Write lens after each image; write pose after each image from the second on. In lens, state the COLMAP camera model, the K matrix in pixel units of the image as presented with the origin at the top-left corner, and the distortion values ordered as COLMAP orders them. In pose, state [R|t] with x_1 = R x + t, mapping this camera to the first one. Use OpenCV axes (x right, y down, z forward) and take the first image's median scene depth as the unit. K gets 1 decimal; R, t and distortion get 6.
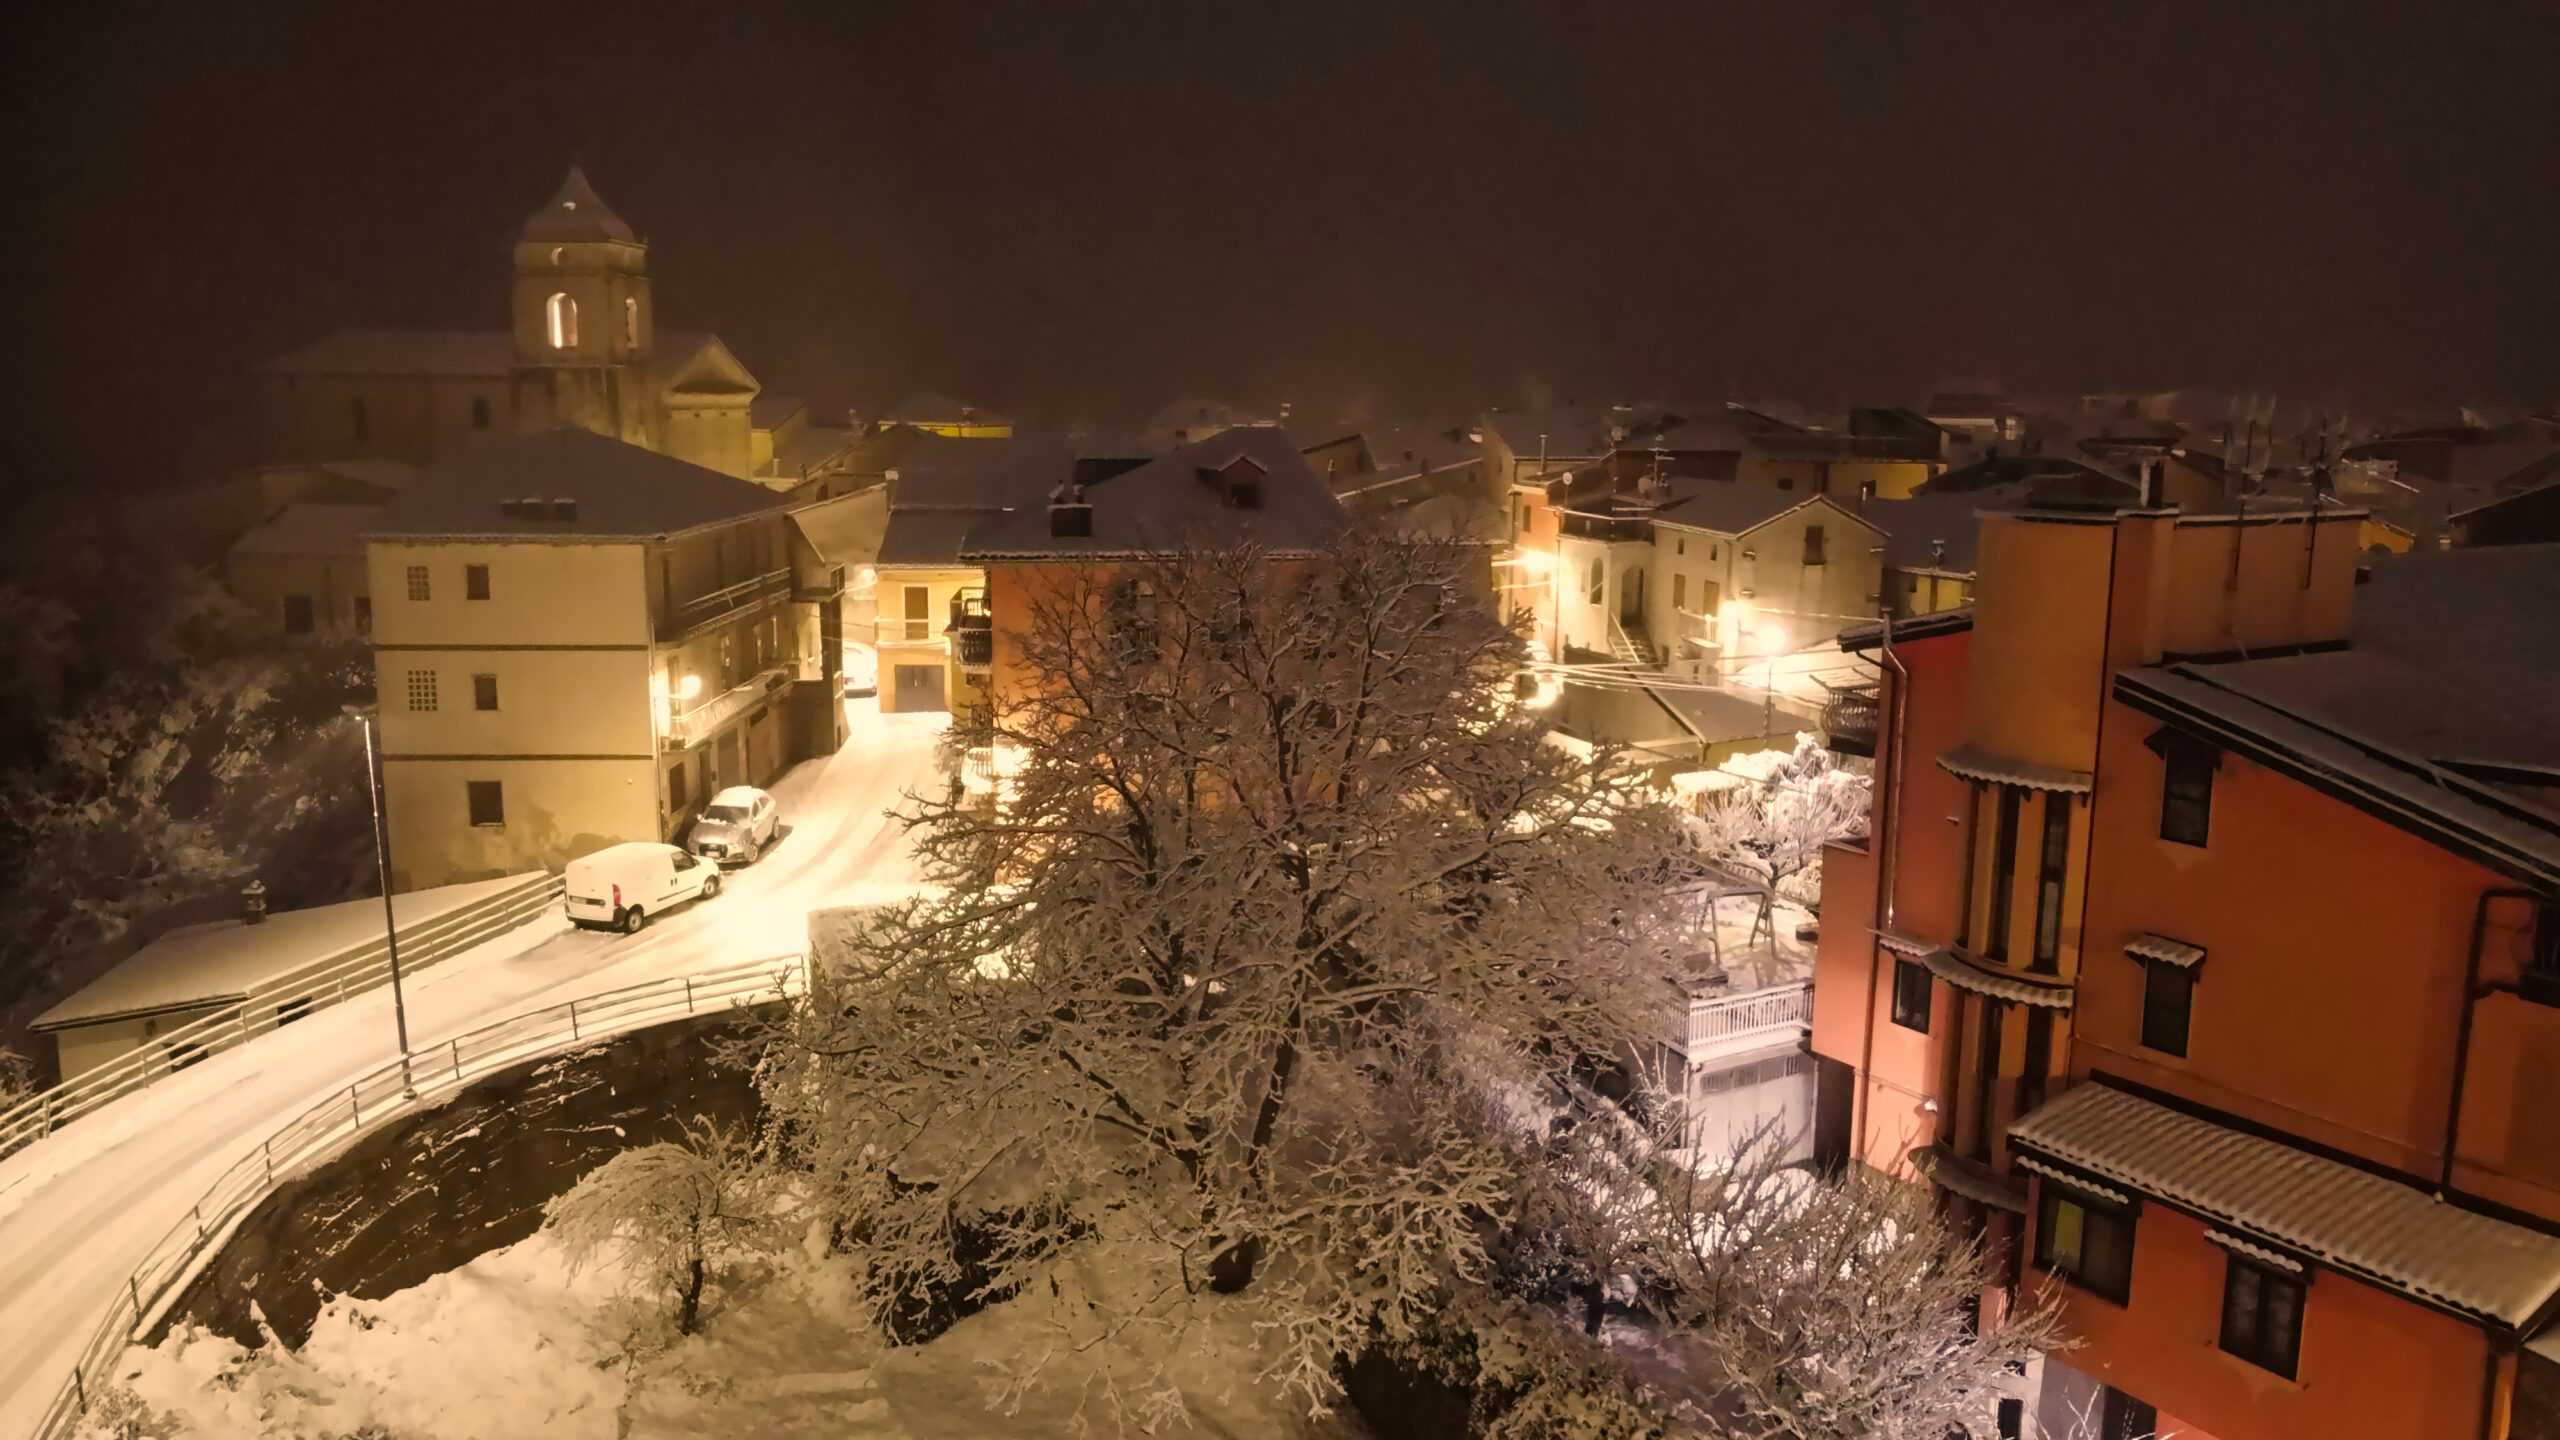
lens RADIAL K [[1961.7, 0, 1280.0], [0, 1961.7, 720.0], [0, 0, 1]] dist [-0.006097, -0.003092]
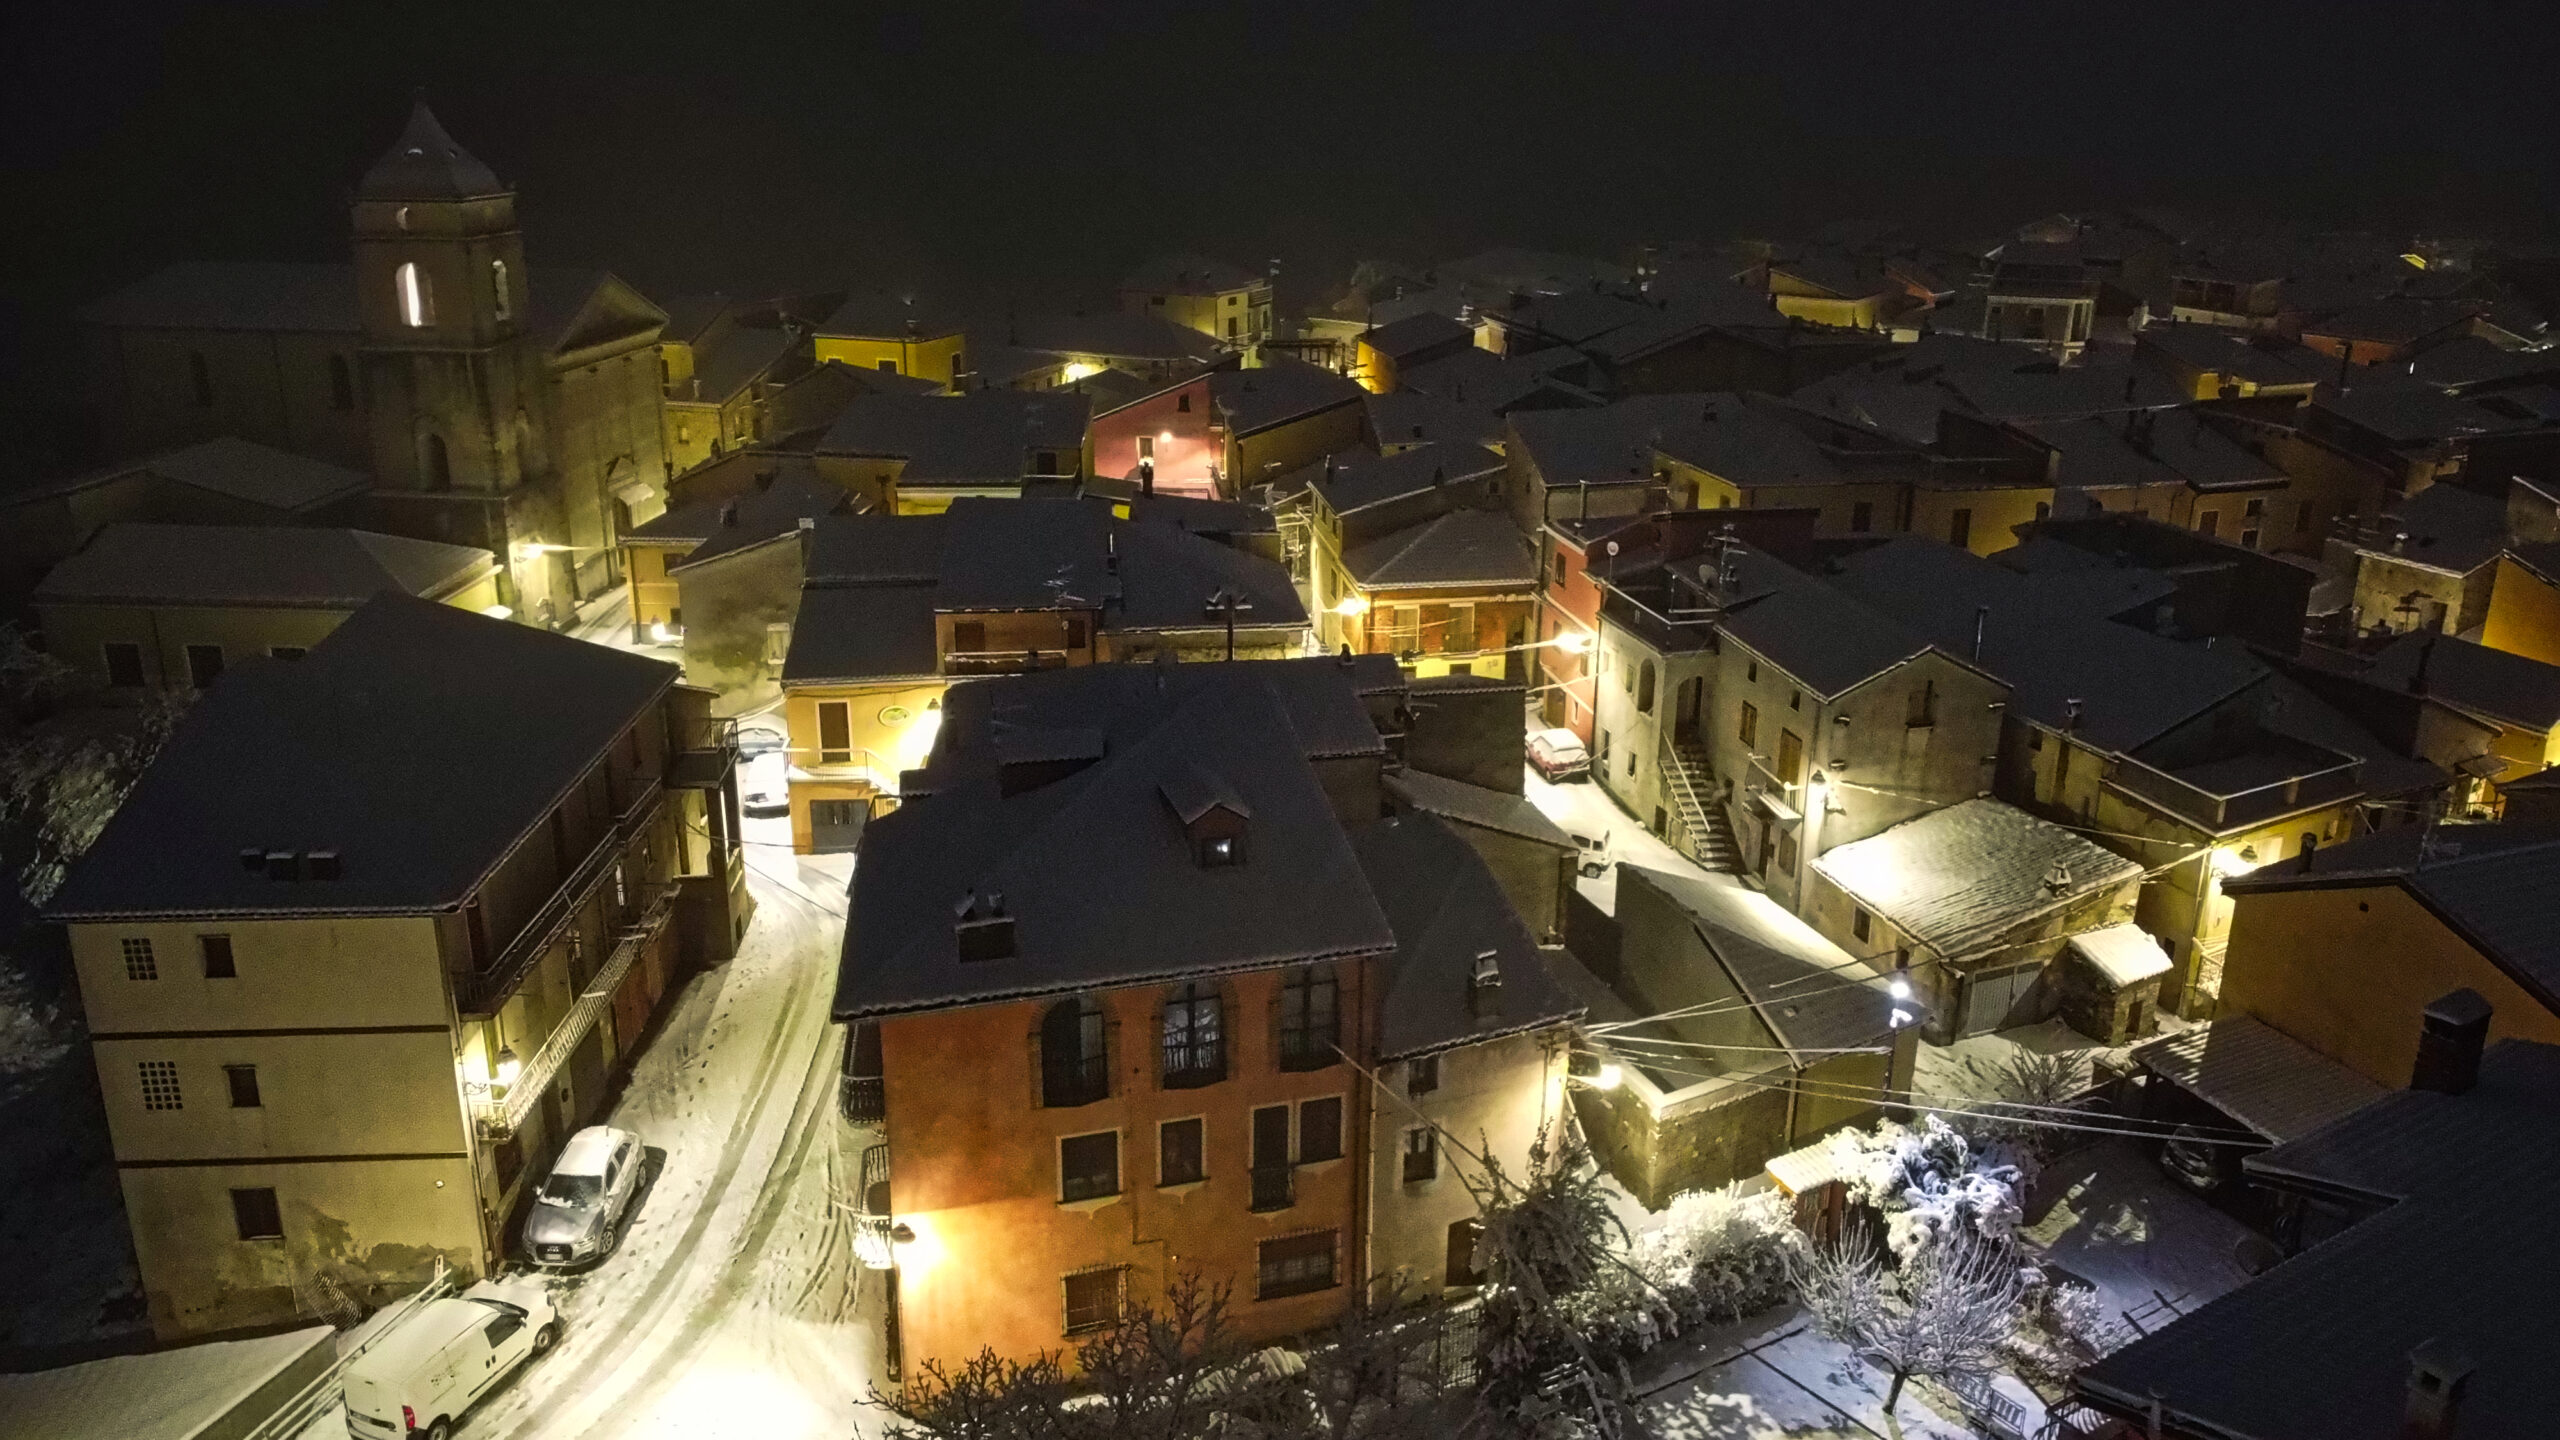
lens RADIAL K [[1961.7, 0, 1280.0], [0, 1961.7, 720.0], [0, 0, 1]] dist [-0.006097, -0.003092]
pose [[0.999987, -0.002328, 0.004629, 0.001013], [0.001613, 0.988871, 0.148764, -0.195715], [-0.004924, -0.148754, 0.988862, 0.183084]]
